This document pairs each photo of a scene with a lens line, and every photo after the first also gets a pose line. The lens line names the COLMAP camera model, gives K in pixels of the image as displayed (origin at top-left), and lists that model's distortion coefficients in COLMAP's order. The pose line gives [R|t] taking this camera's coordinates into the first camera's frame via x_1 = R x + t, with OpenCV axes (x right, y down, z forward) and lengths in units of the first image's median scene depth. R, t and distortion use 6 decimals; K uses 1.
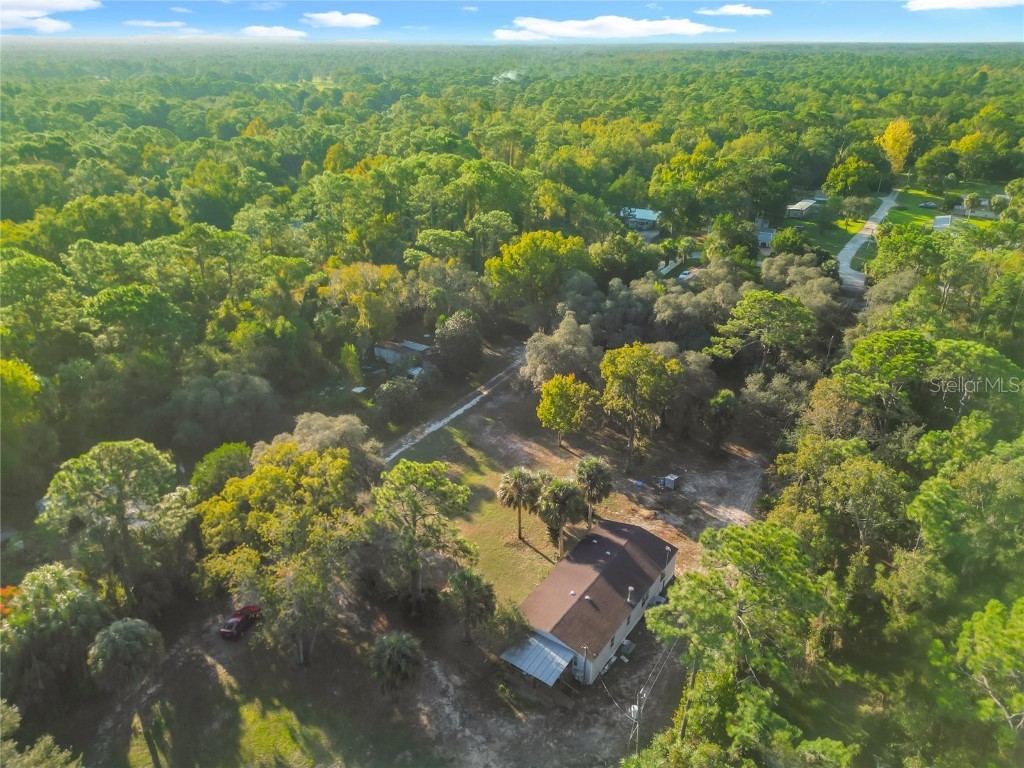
lens RADIAL K [[723.1, 0, 512.0], [0, 723.1, 384.0], [0, 0, 1]] dist [0.074626, -0.080441]
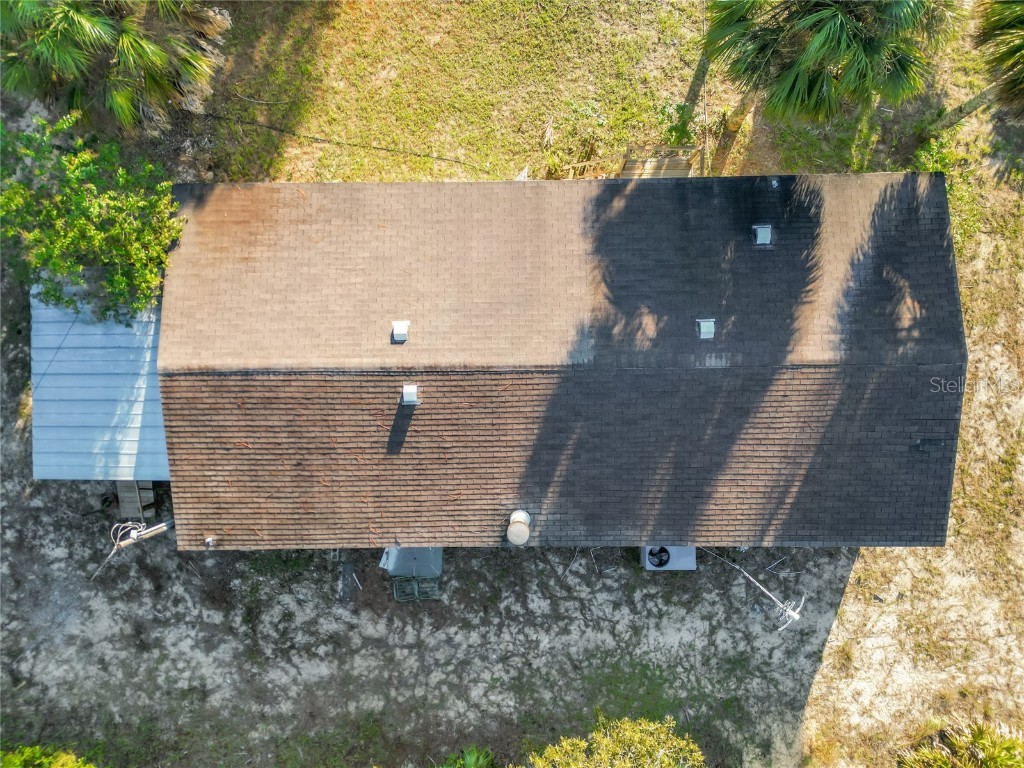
lens RADIAL K [[721.0, 0, 512.6], [0, 721.0, 390.6], [0, 0, 1]] dist [0.022865, -0.004663]
pose [[0.571284, 0.820686, -0.010482, 0.072149], [-0.332361, 0.242997, 0.911312, 0.031592], [0.750448, -0.517134, 0.411584, 0.531216]]
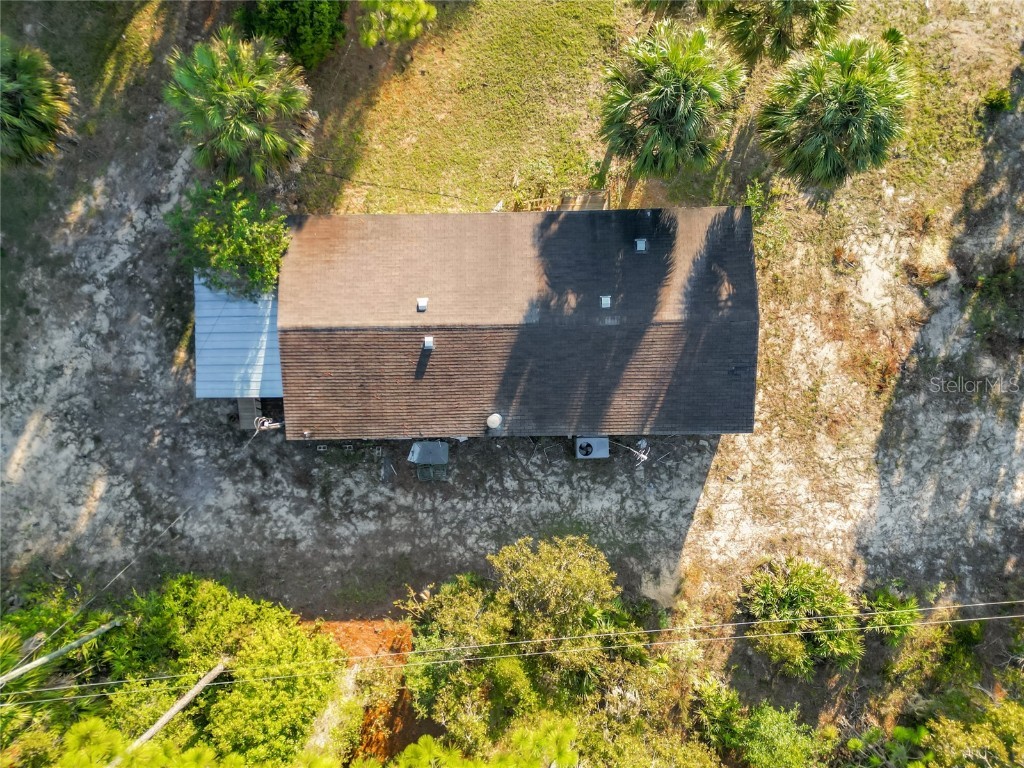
lens RADIAL K [[718.7, 0, 511.1], [0, 718.7, 393.9], [0, 0, 1]] dist [0.066489, -0.068281]
pose [[0.575643, 0.817596, -0.013143, 0.092420], [-0.327779, 0.245445, 0.912315, -0.053120], [0.749131, -0.520859, 0.409279, 0.488398]]
